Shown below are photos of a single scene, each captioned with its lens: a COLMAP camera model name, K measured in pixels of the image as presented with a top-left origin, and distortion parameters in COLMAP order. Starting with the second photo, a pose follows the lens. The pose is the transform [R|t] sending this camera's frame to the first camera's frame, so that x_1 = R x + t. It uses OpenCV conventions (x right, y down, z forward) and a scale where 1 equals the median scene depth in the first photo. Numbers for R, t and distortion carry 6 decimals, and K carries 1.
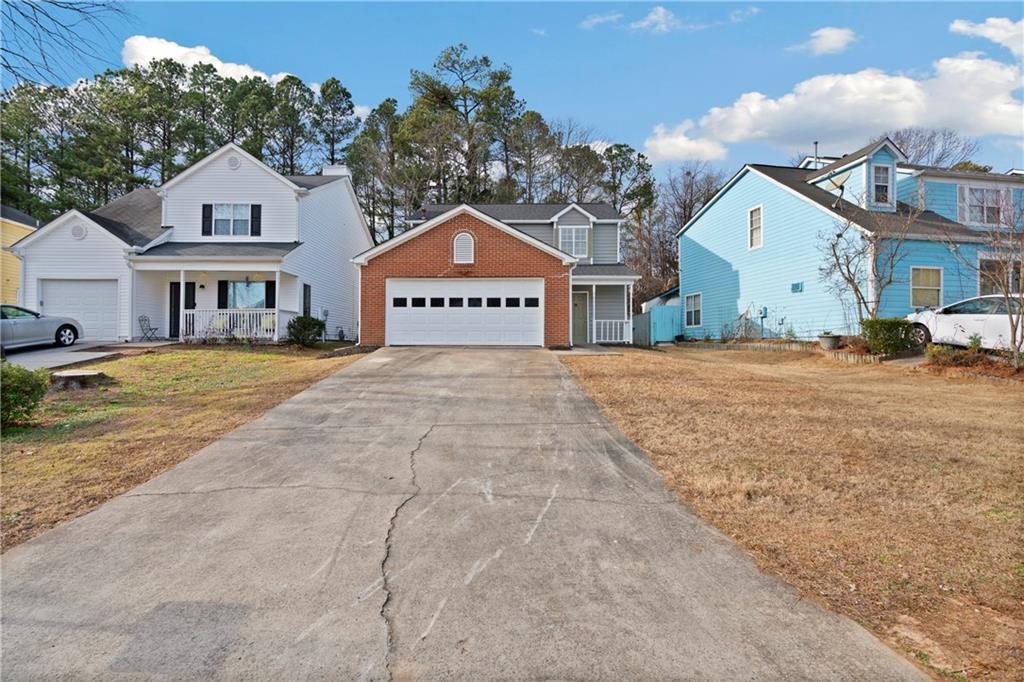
lens RADIAL K [[464.2, 0, 518.5], [0, 464.2, 329.6], [0, 0, 1]] dist [-0.013617, 0.001006]
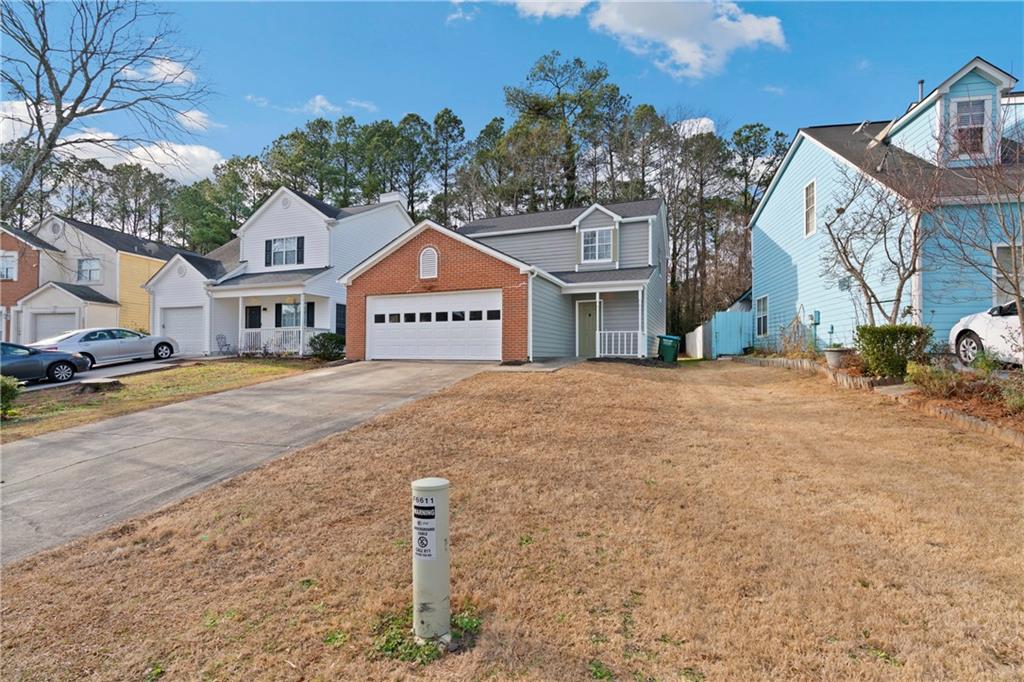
lens RADIAL K [[468.6, 0, 512.0], [0, 468.6, 341.0], [0, 0, 1]] dist [-0.016093, 0.004853]
pose [[0.934137, -0.010039, -0.356775, 0.340726], [0.010555, 0.999944, -0.000501, -0.003549], [0.356760, -0.003298, 0.934190, 0.096407]]
